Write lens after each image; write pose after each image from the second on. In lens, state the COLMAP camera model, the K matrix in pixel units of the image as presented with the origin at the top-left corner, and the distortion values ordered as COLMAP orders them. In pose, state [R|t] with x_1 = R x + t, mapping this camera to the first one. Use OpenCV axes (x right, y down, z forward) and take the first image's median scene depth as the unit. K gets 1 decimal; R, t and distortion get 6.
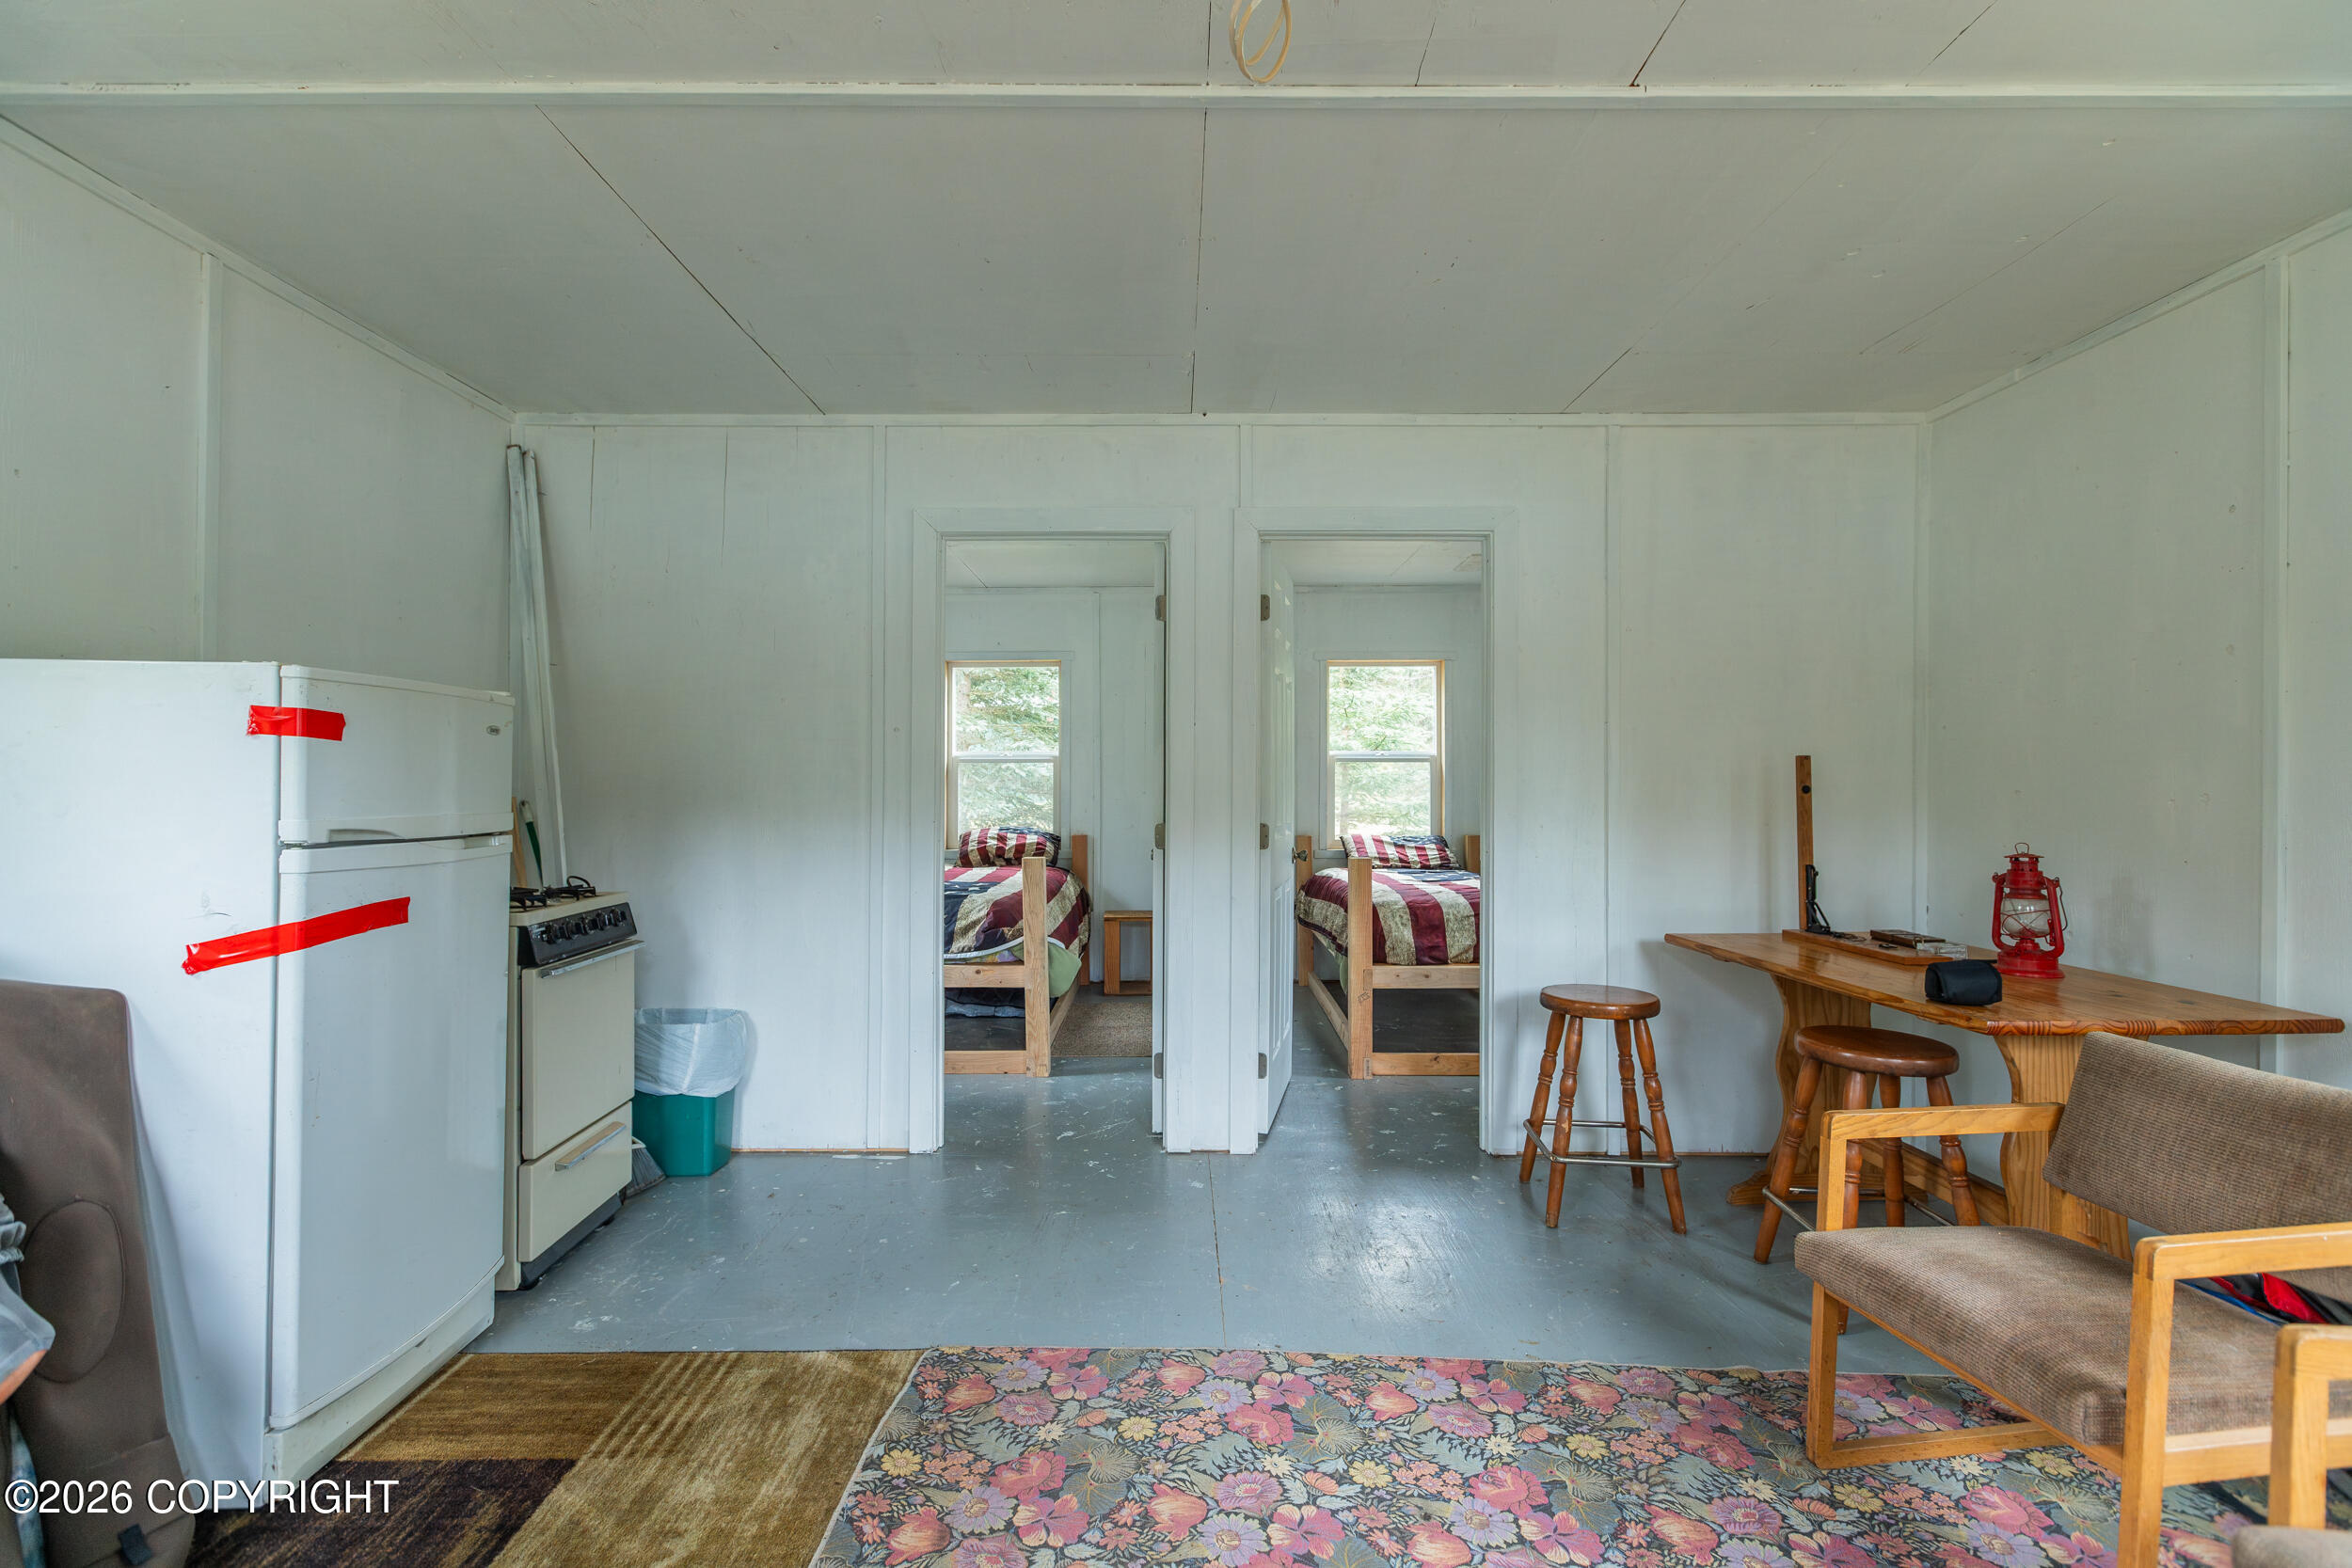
lens RADIAL K [[1071.9, 0, 1177.8], [0, 1071.9, 752.7], [0, 0, 1]] dist [0.003346, 0.000831]
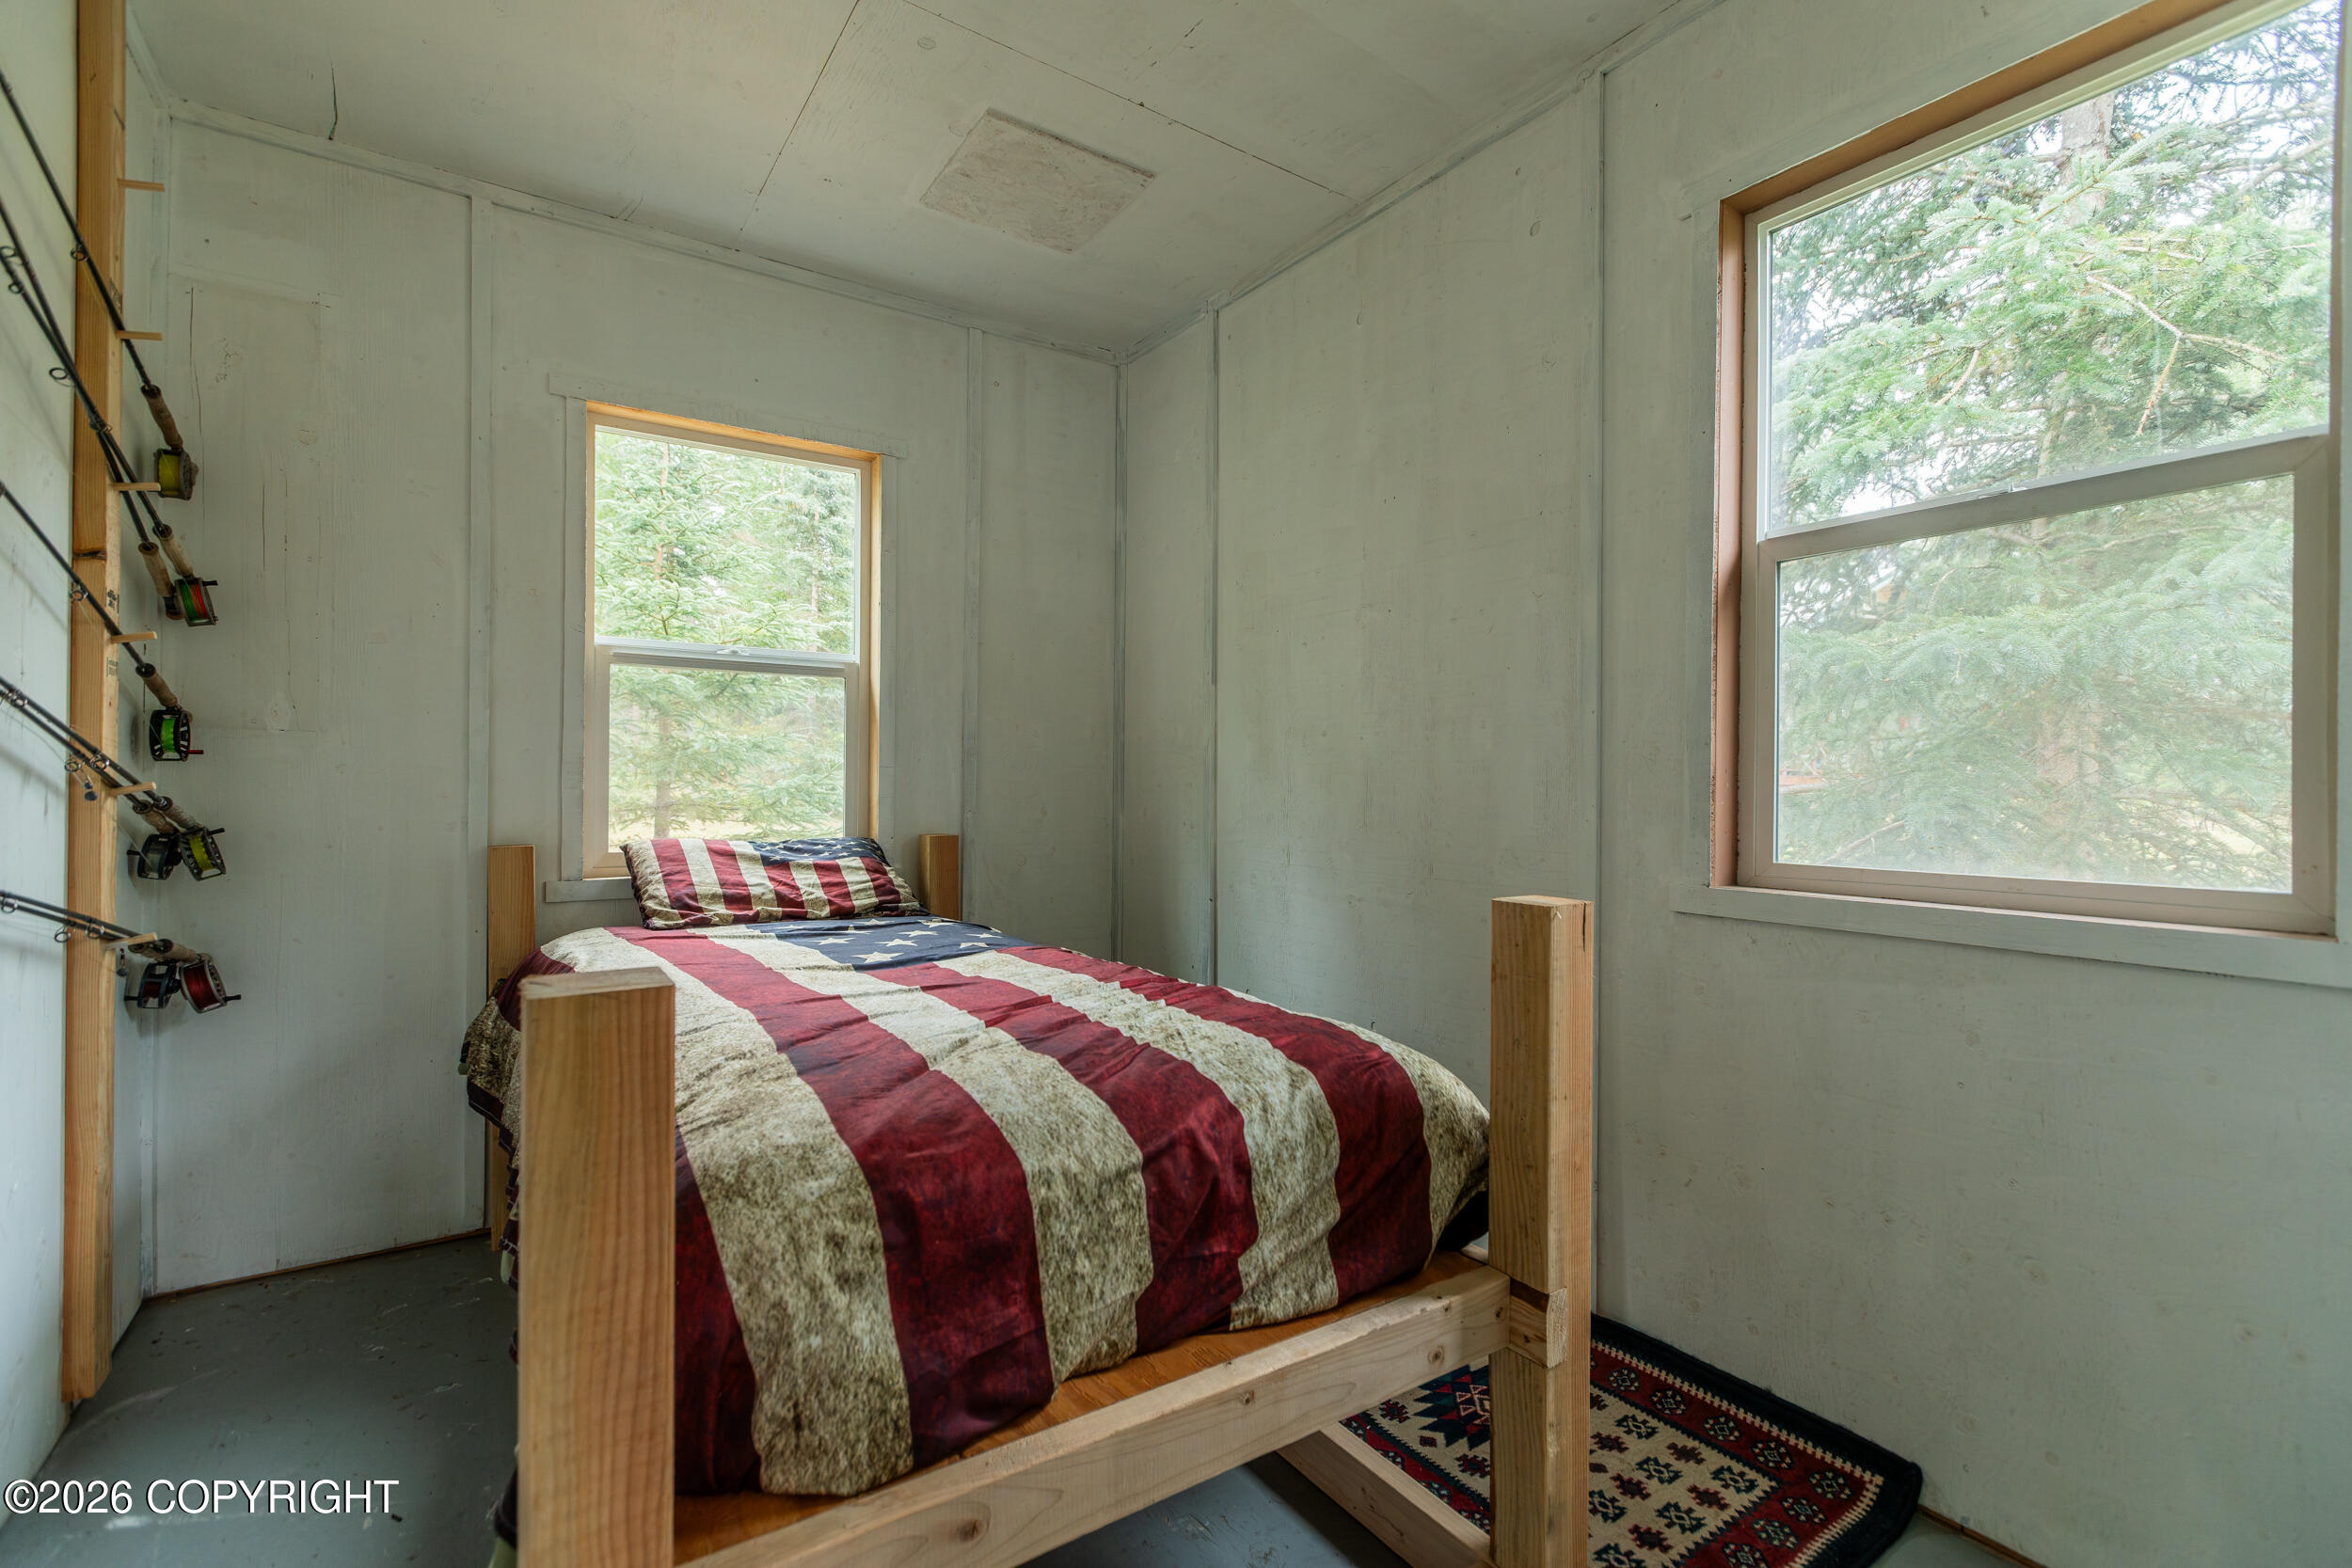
lens RADIAL K [[1040.3, 0, 1176.0], [0, 1040.3, 784.0], [0, 0, 1]] dist [0.002334, 0.000279]
pose [[0.829404, 0.004394, 0.558632, 0.109003], [-0.018486, 0.999637, 0.019582, 0.044748], [-0.558343, -0.026568, 0.829185, 0.577998]]
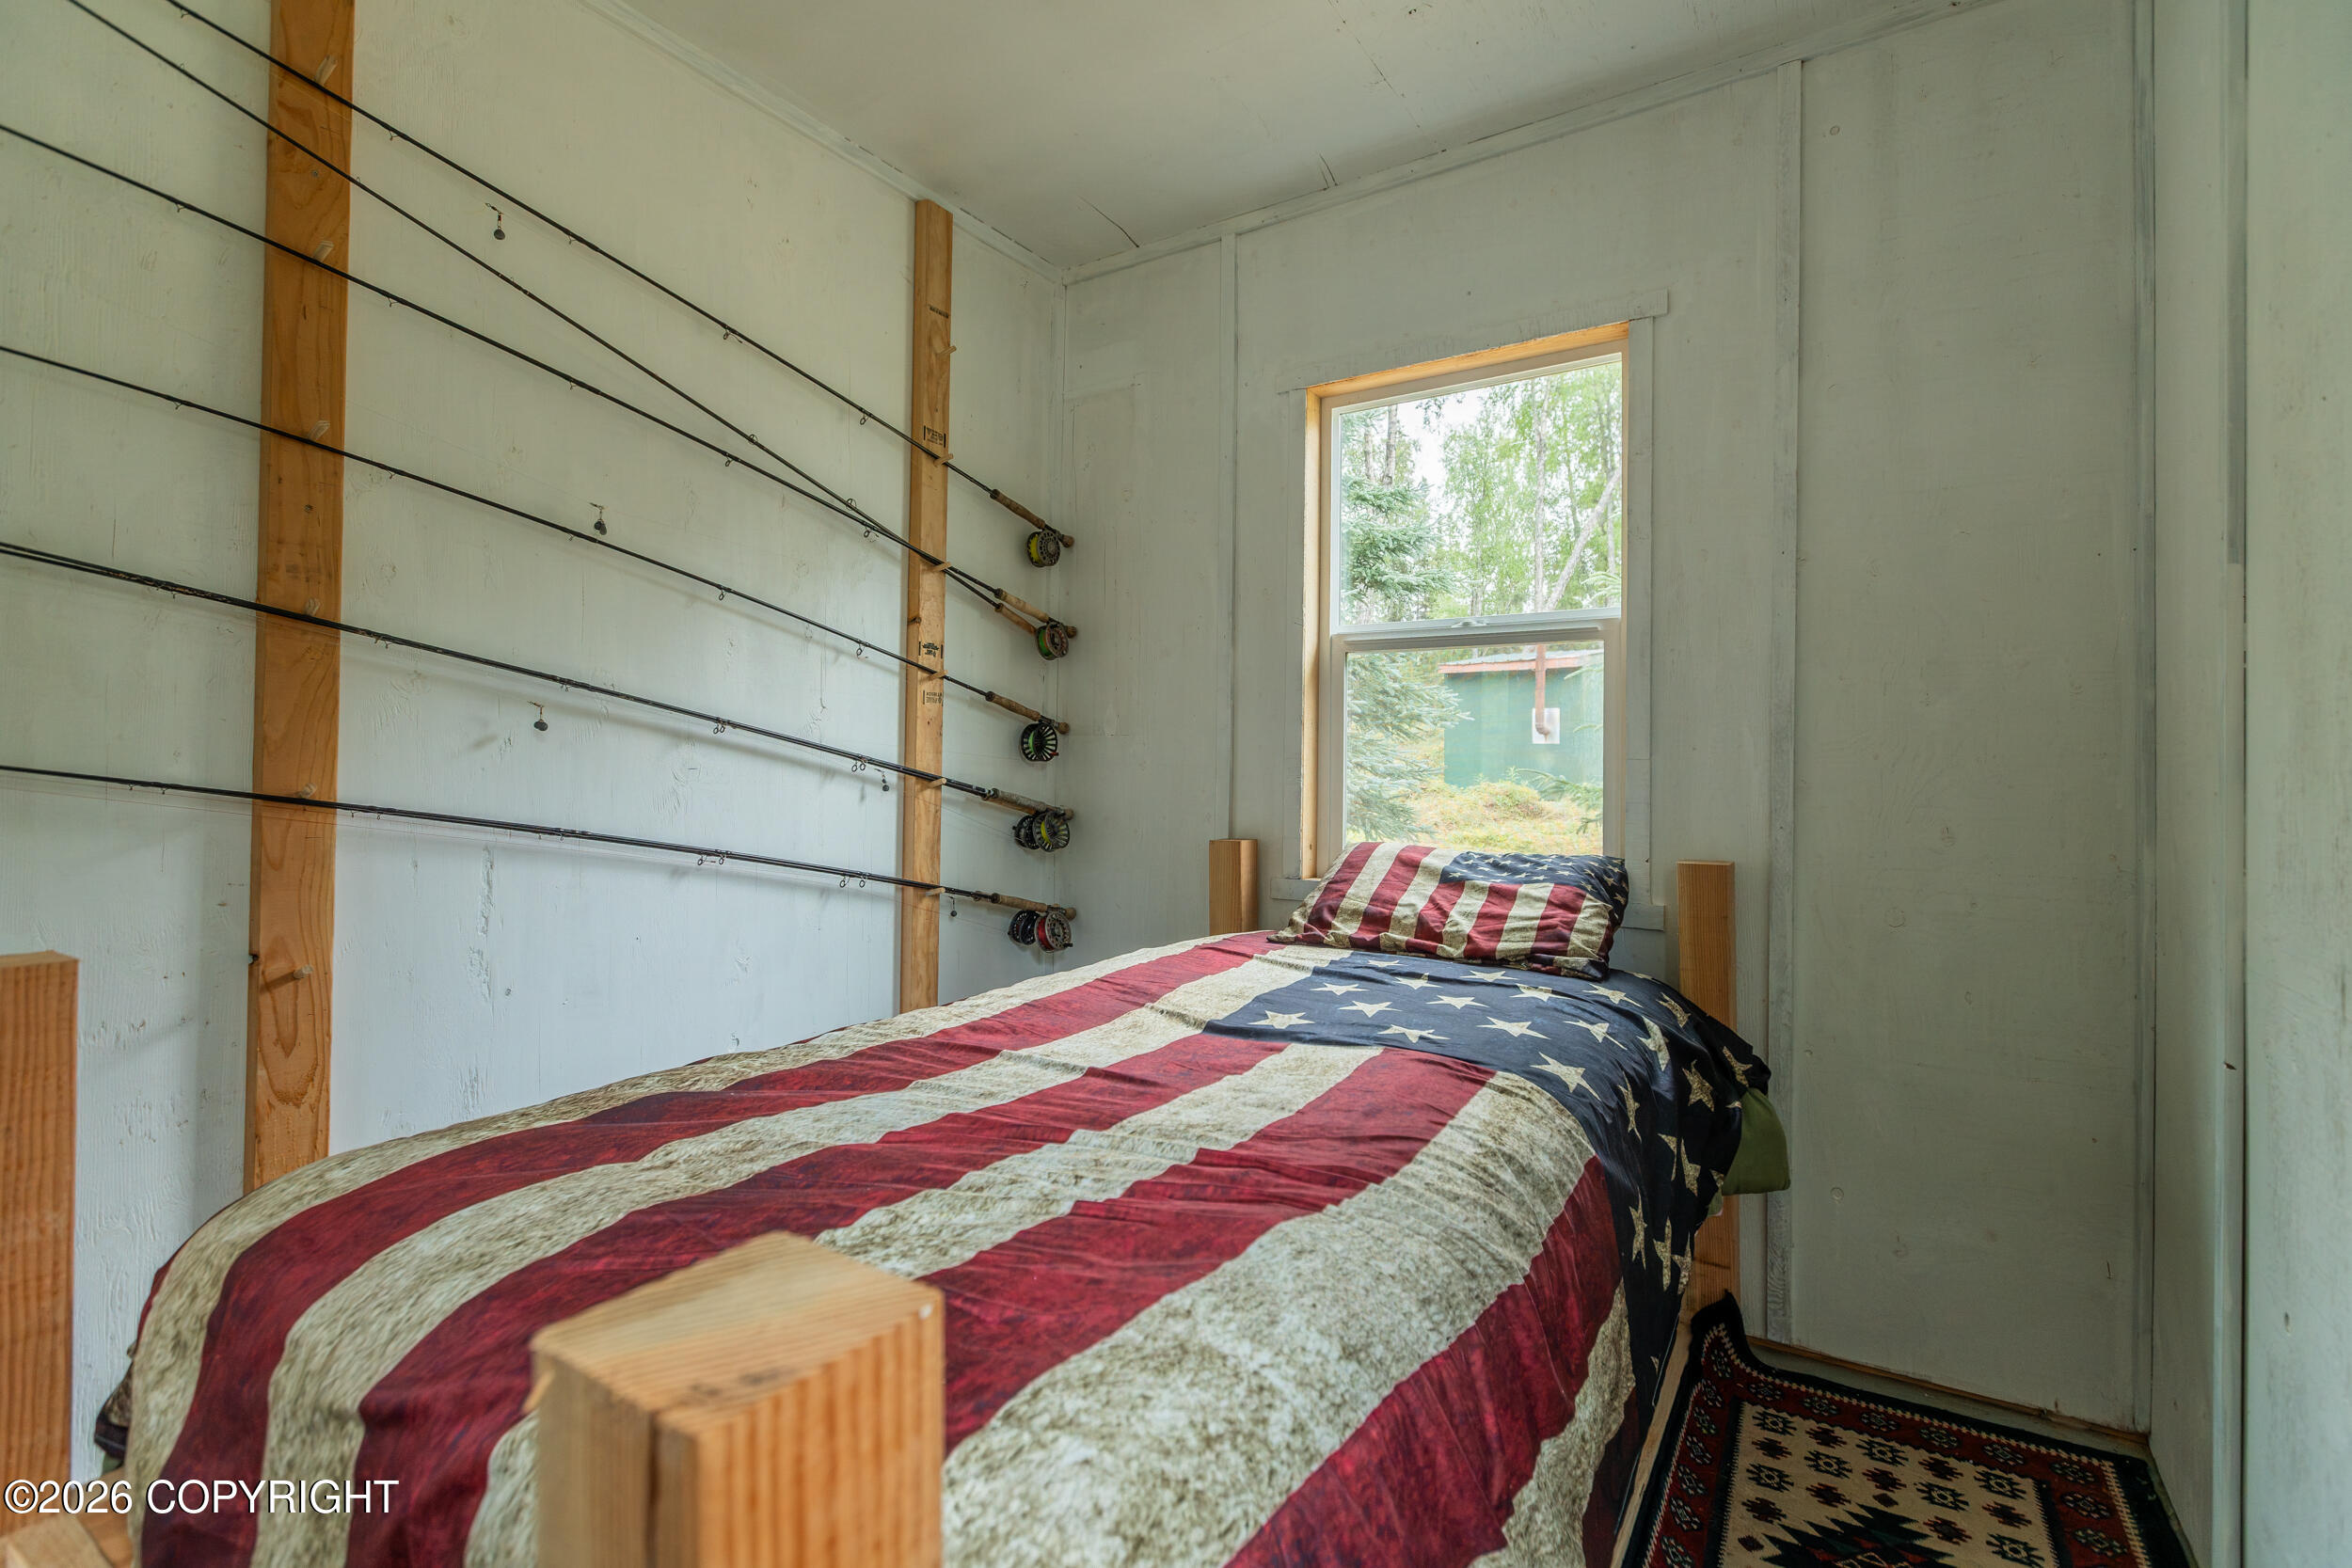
lens RADIAL K [[1071.9, 0, 1177.8], [0, 1071.9, 752.7], [0, 0, 1]] dist [0.003346, 0.000831]
pose [[0.842755, -0.001059, -0.538297, 0.316394], [0.001617, 0.999999, 0.000565, 0.045952], [0.538295, -0.001347, 0.842755, 0.673800]]
